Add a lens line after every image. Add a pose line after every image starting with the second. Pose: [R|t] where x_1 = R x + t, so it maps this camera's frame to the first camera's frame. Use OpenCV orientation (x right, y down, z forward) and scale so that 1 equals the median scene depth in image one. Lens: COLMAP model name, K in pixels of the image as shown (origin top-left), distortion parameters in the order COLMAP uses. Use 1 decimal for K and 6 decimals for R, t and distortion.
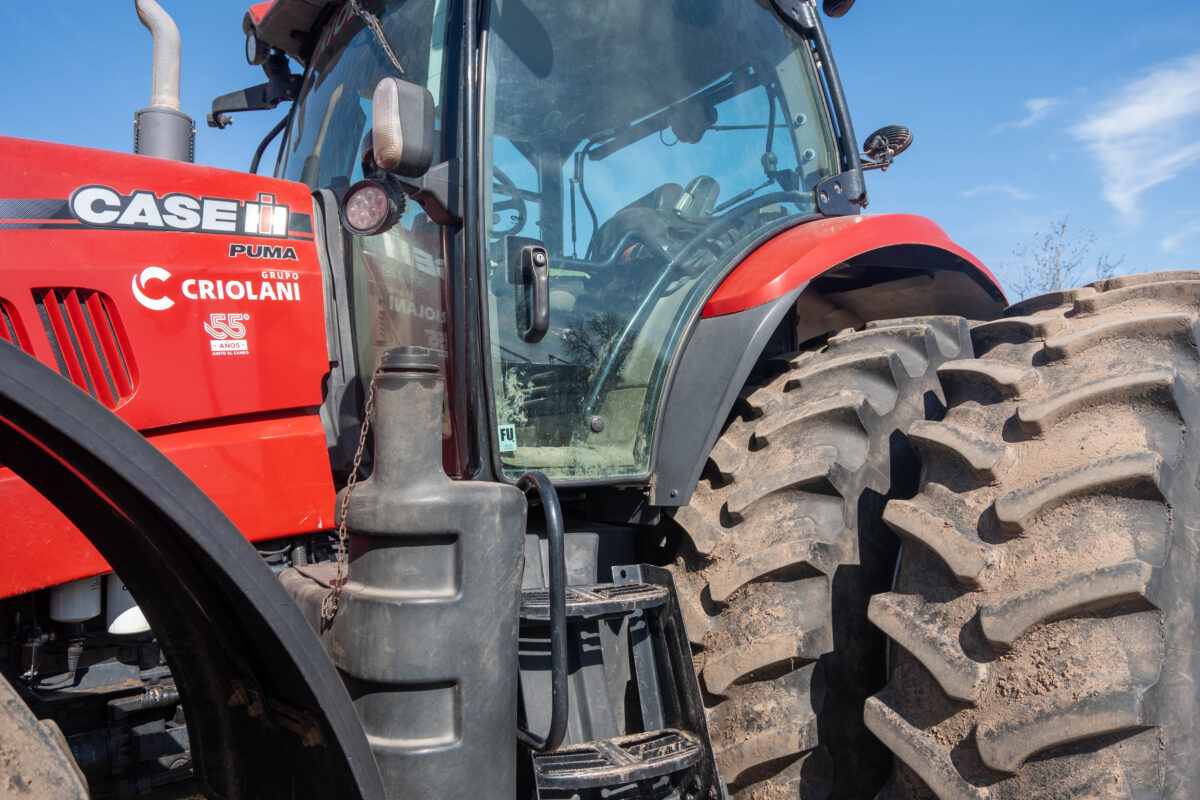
lens RADIAL K [[828.2, 0, 601.8], [0, 828.2, 406.5], [0, 0, 1]] dist [-0.072767, 0.040906]
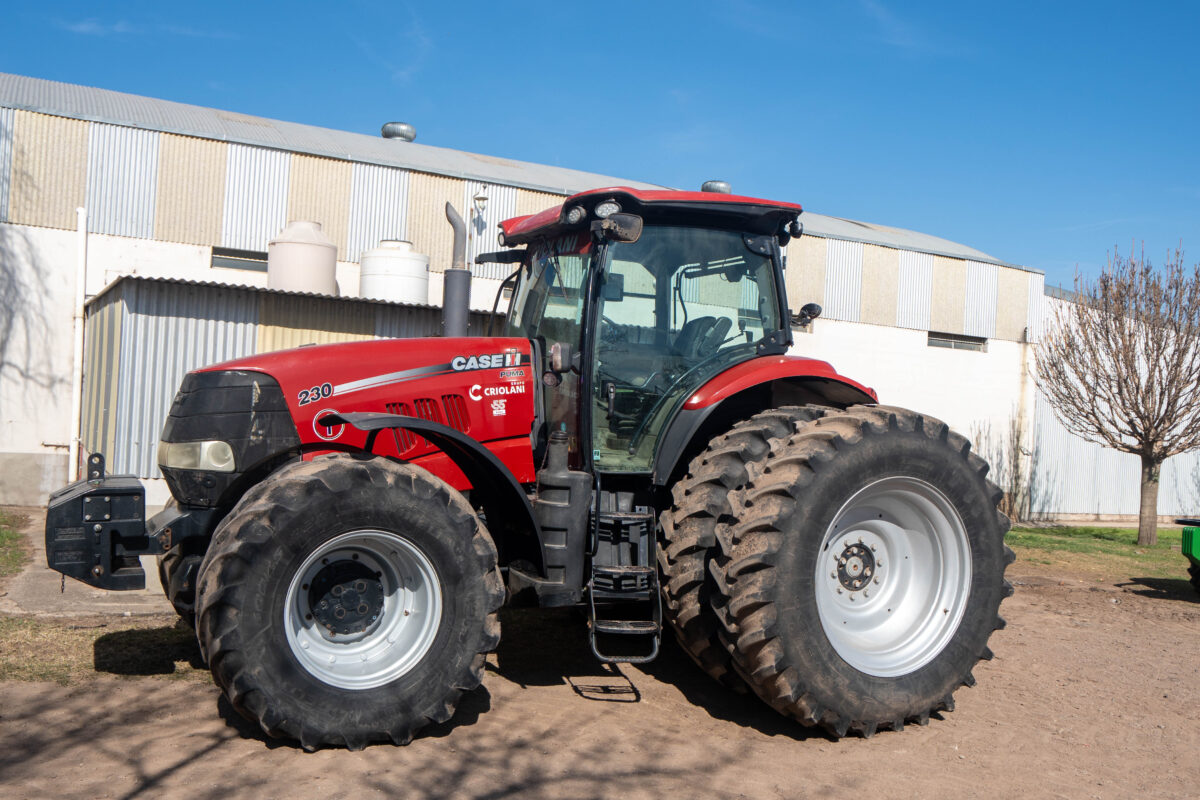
lens RADIAL K [[1105.6, 0, 596.1], [0, 1105.6, 404.6], [0, 0, 1]] dist [-0.017258, 0.030628]
pose [[0.968252, 0.070301, -0.239889, 0.724425], [-0.055090, 0.996057, 0.069545, -0.368961], [0.243832, -0.054122, 0.968306, -2.445888]]
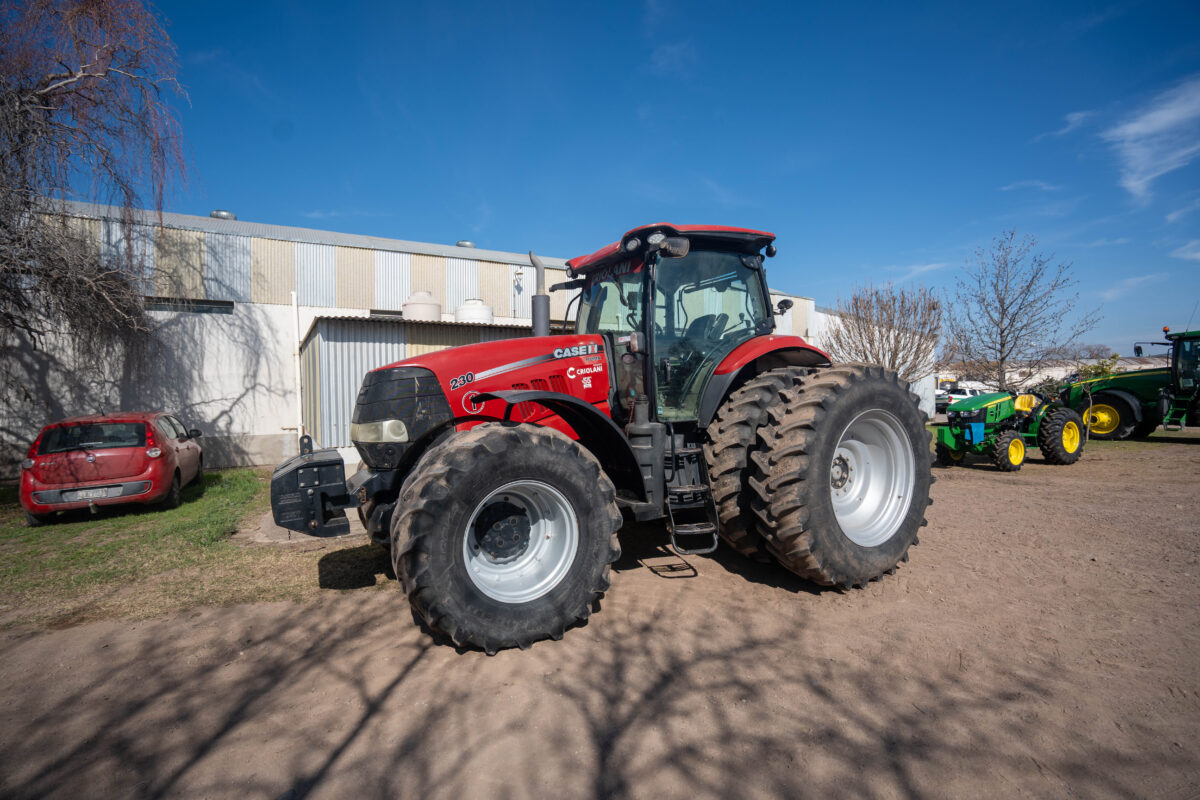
lens RADIAL K [[552.0, 0, 598.3], [0, 552.0, 399.6], [0, 0, 1]] dist [-0.066602, 0.029793]
pose [[0.982969, 0.005527, -0.183688, 0.075549], [0.011678, 0.995649, 0.092451, -0.248696], [0.183399, -0.093022, 0.978627, -1.557165]]
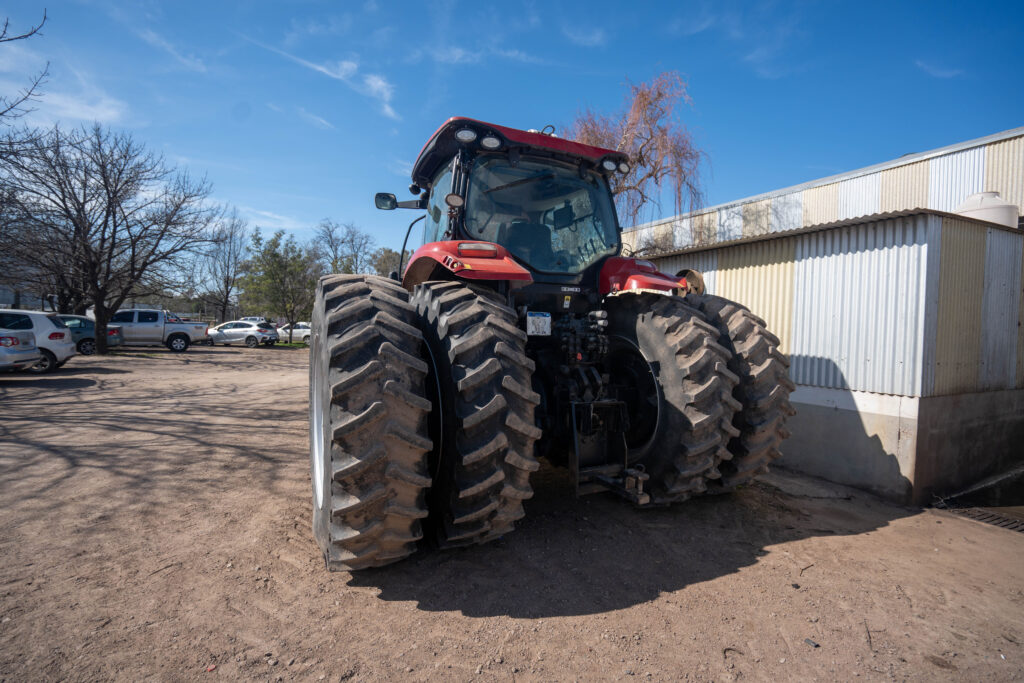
lens RADIAL K [[471.1, 0, 510.5], [0, 471.1, 341.2], [0, 0, 1]] dist [-0.066602, 0.029793]
pose [[-0.233103, 0.038452, -0.971692, 2.268545], [0.064784, 0.997612, 0.023937, 0.063333], [0.970292, -0.057370, -0.235037, 2.059336]]
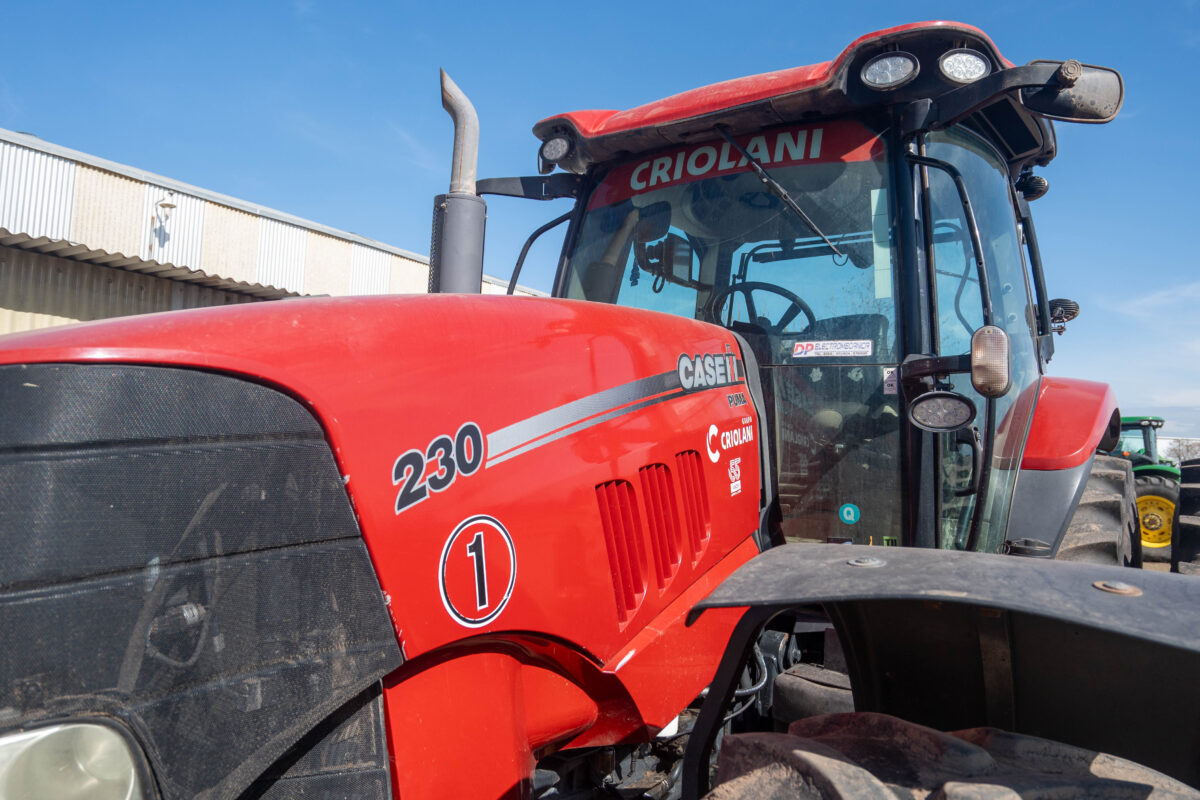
lens RADIAL K [[828.2, 0, 601.8], [0, 828.2, 406.5], [0, 0, 1]] dist [-0.072767, 0.040906]
pose [[0.966973, 0.072133, 0.244458, -0.938908], [-0.076680, 0.997014, 0.009119, -0.184968], [-0.243070, -0.027563, 0.969617, -0.107212]]
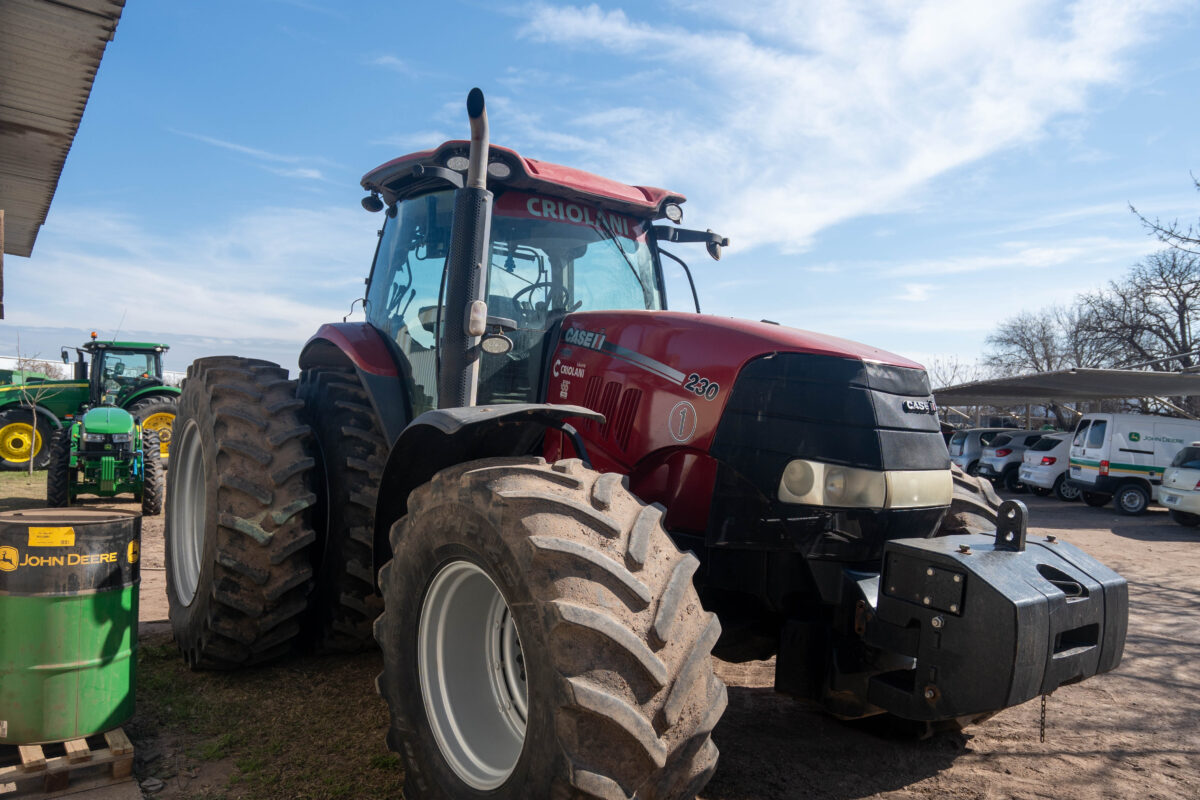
lens RADIAL K [[828.2, 0, 601.8], [0, 828.2, 406.5], [0, 0, 1]] dist [-0.072767, 0.040906]
pose [[0.051629, 0.038229, 0.997934, -3.005941], [-0.114479, 0.992906, -0.032113, 0.045827], [-0.992083, -0.112585, 0.055639, 1.027490]]
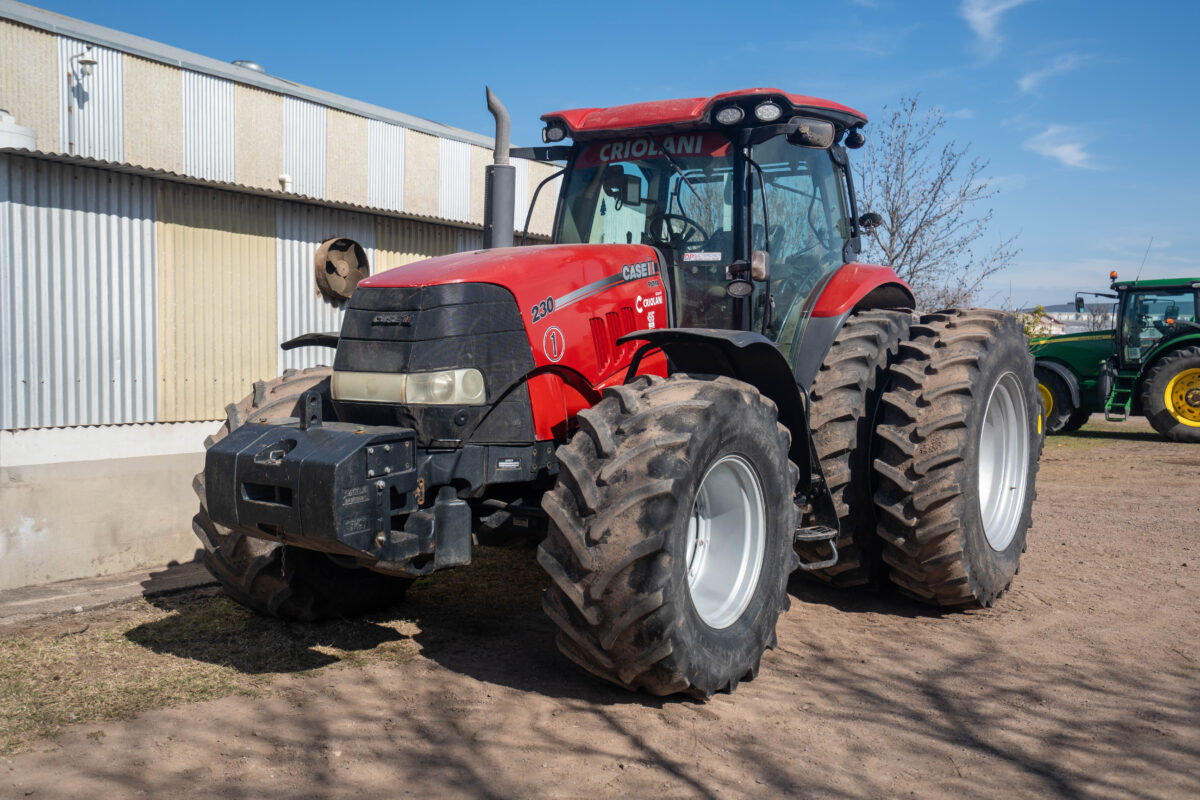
lens RADIAL K [[1142.6, 0, 600.1], [0, 1142.6, 394.8], [0, 0, 1]] dist [0.068687, 0.022426]
pose [[0.959411, 0.027514, 0.280666, -1.585983], [-0.061054, 0.991891, 0.111469, -0.242821], [-0.275323, -0.124080, 0.953311, -2.337660]]
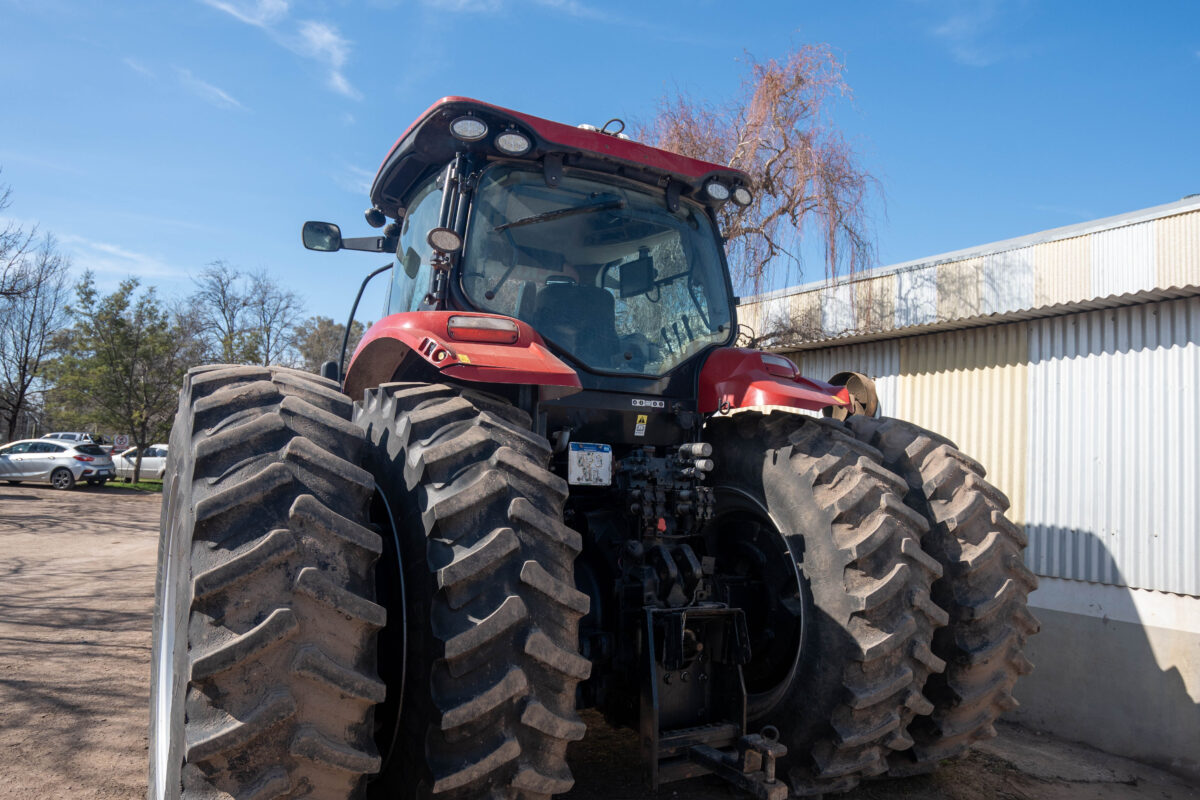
lens RADIAL K [[828.2, 0, 601.8], [0, 828.2, 406.5], [0, 0, 1]] dist [-0.072767, 0.040906]
pose [[-0.159562, -0.062480, -0.985209, 2.225215], [0.043442, 0.996584, -0.070237, 0.050151], [0.986232, -0.054007, -0.156303, 2.050822]]
